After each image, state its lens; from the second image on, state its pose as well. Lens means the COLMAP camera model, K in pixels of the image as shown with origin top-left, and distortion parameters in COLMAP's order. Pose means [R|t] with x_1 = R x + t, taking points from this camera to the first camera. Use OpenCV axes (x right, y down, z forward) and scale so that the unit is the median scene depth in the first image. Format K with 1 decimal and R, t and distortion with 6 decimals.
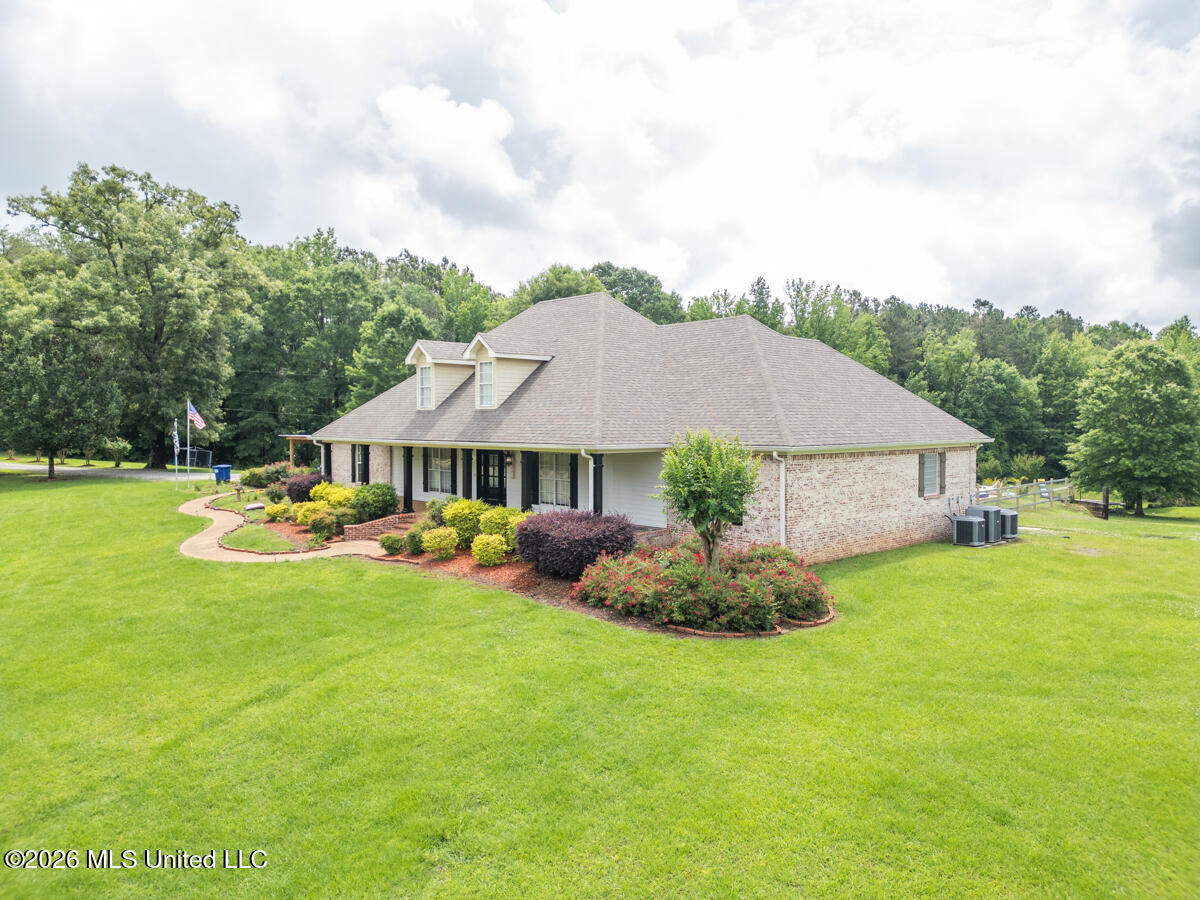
lens RADIAL K [[839.5, 0, 595.6], [0, 839.5, 447.9], [0, 0, 1]] dist [0.070181, -0.070791]
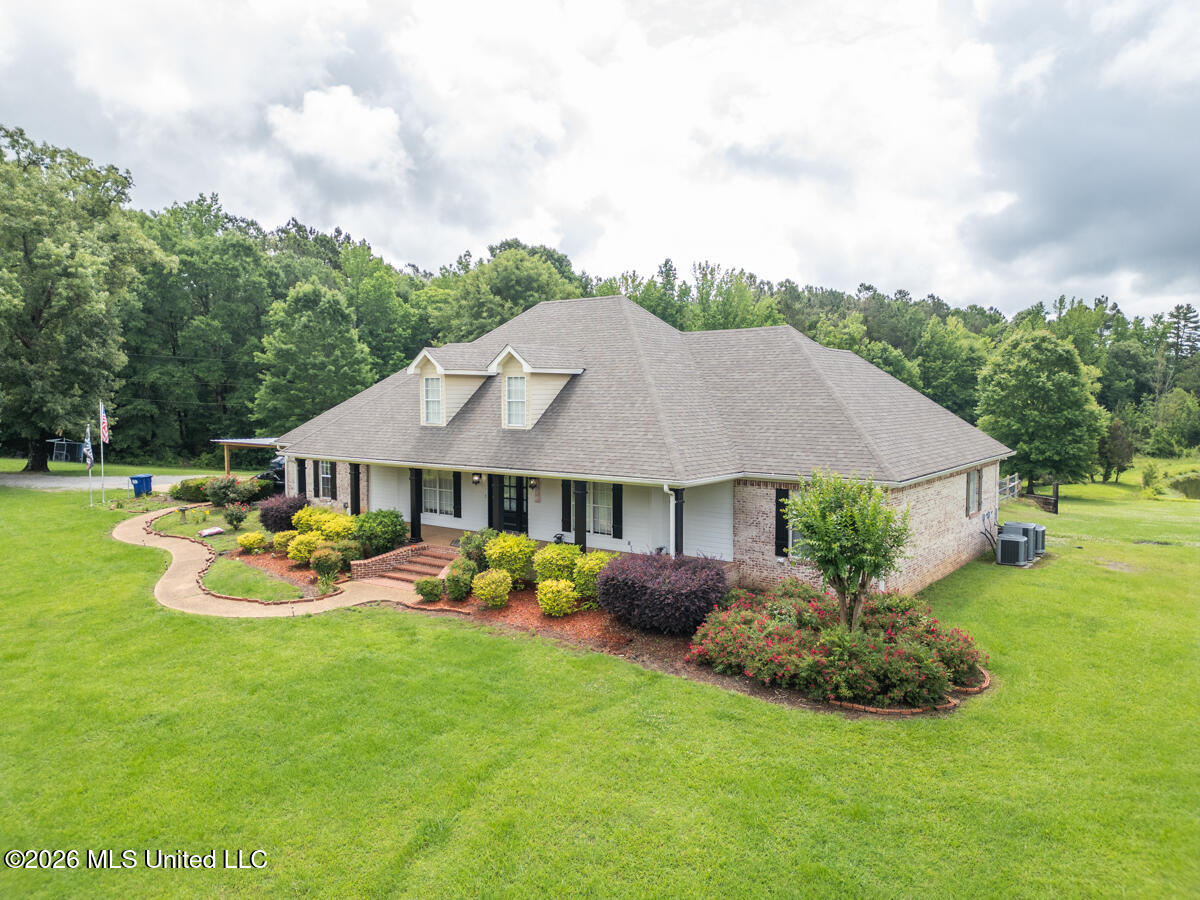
lens RADIAL K [[839.5, 0, 597.7], [0, 839.5, 449.5], [0, 0, 1]] dist [0.070181, -0.070791]
pose [[0.987647, -0.011550, 0.156272, -0.112398], [0.006045, 0.999346, 0.035657, -0.033887], [-0.156581, -0.034272, 0.987070, 0.061794]]
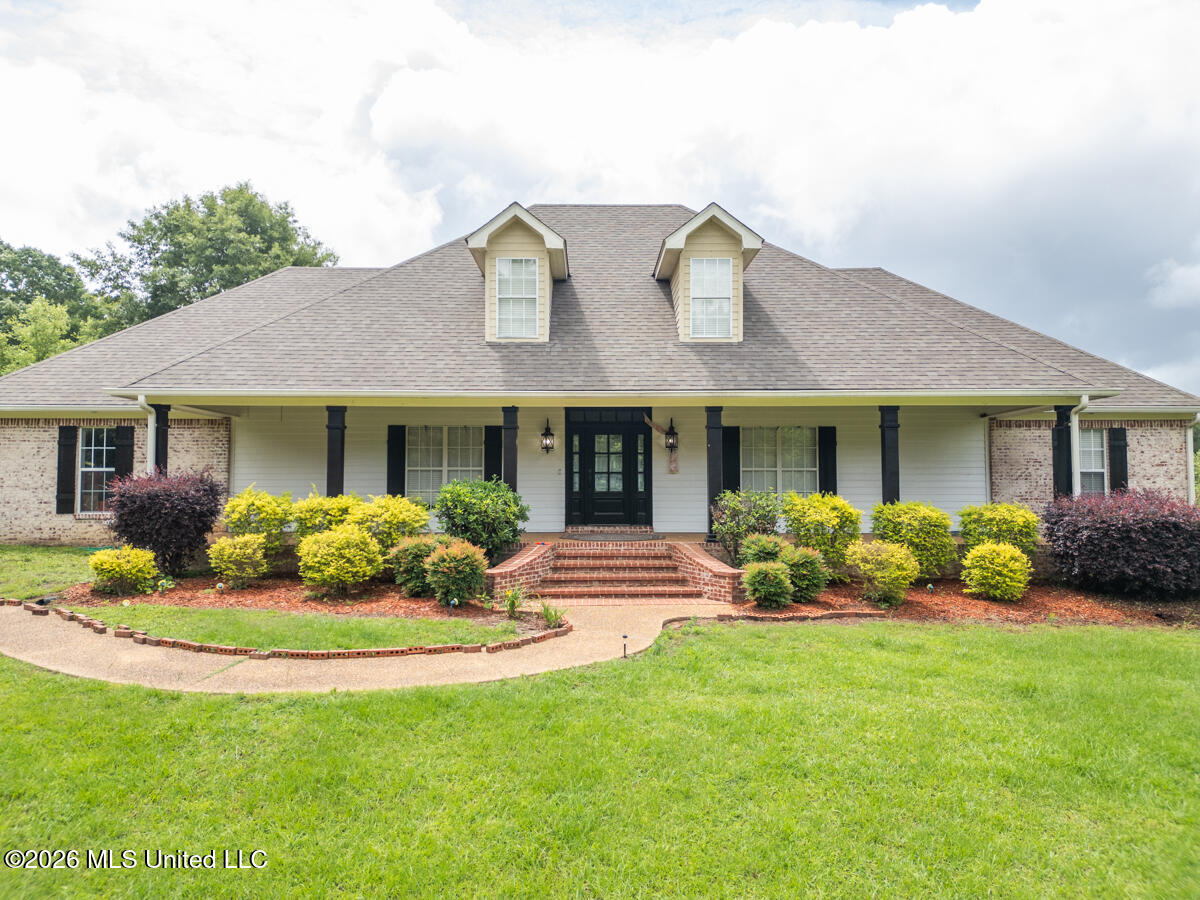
lens RADIAL K [[839.5, 0, 601.1], [0, 839.5, 448.5], [0, 0, 1]] dist [0.070181, -0.070791]
pose [[0.663086, 0.043248, 0.747293, -0.360566], [0.026836, 0.996314, -0.081473, 0.041696], [-0.748062, 0.074078, 0.659481, 0.422765]]
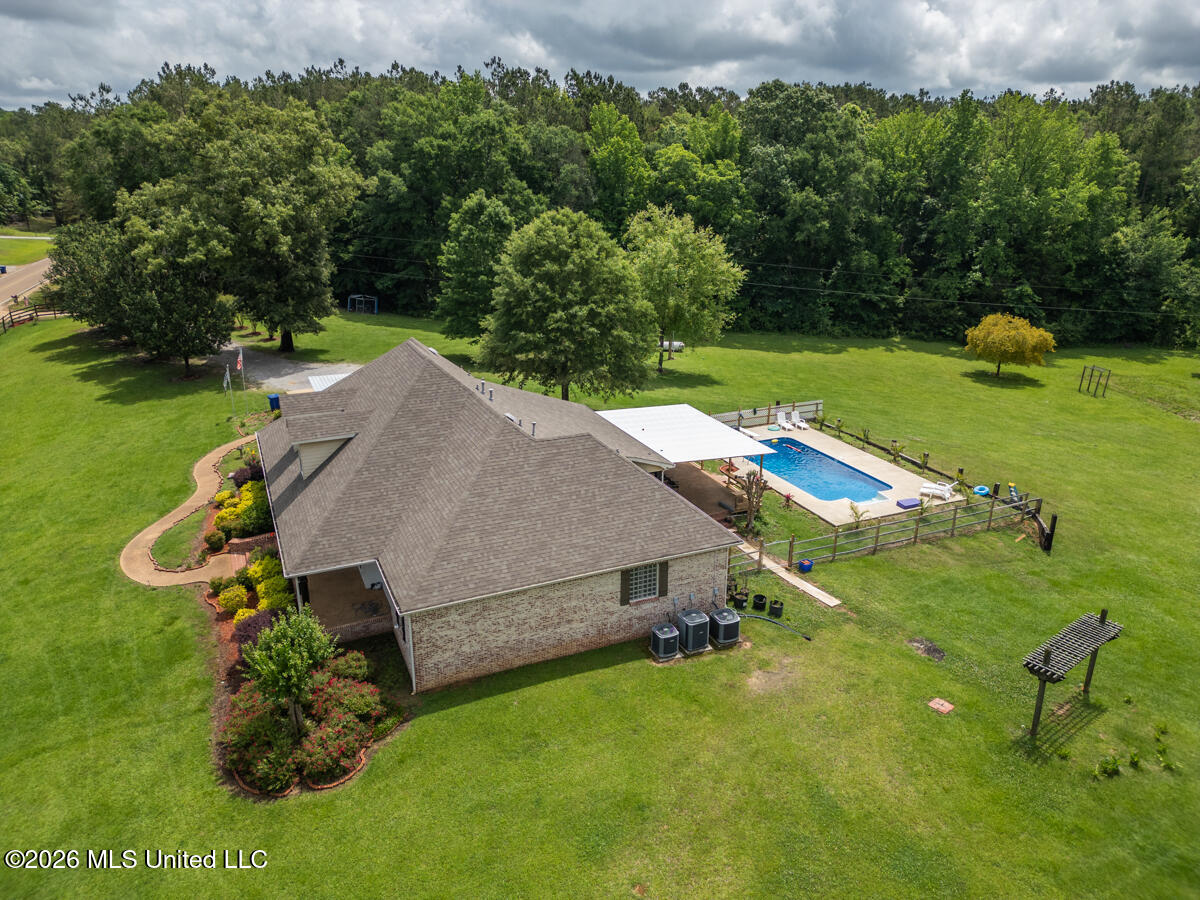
lens RADIAL K [[839.5, 0, 592.8], [0, 839.5, 445.2], [0, 0, 1]] dist [0.070181, -0.070791]
pose [[0.940206, 0.113100, -0.321281, 0.403507], [-0.013307, 0.954738, 0.297151, -0.282627], [0.340347, -0.275108, 0.899155, 0.024753]]
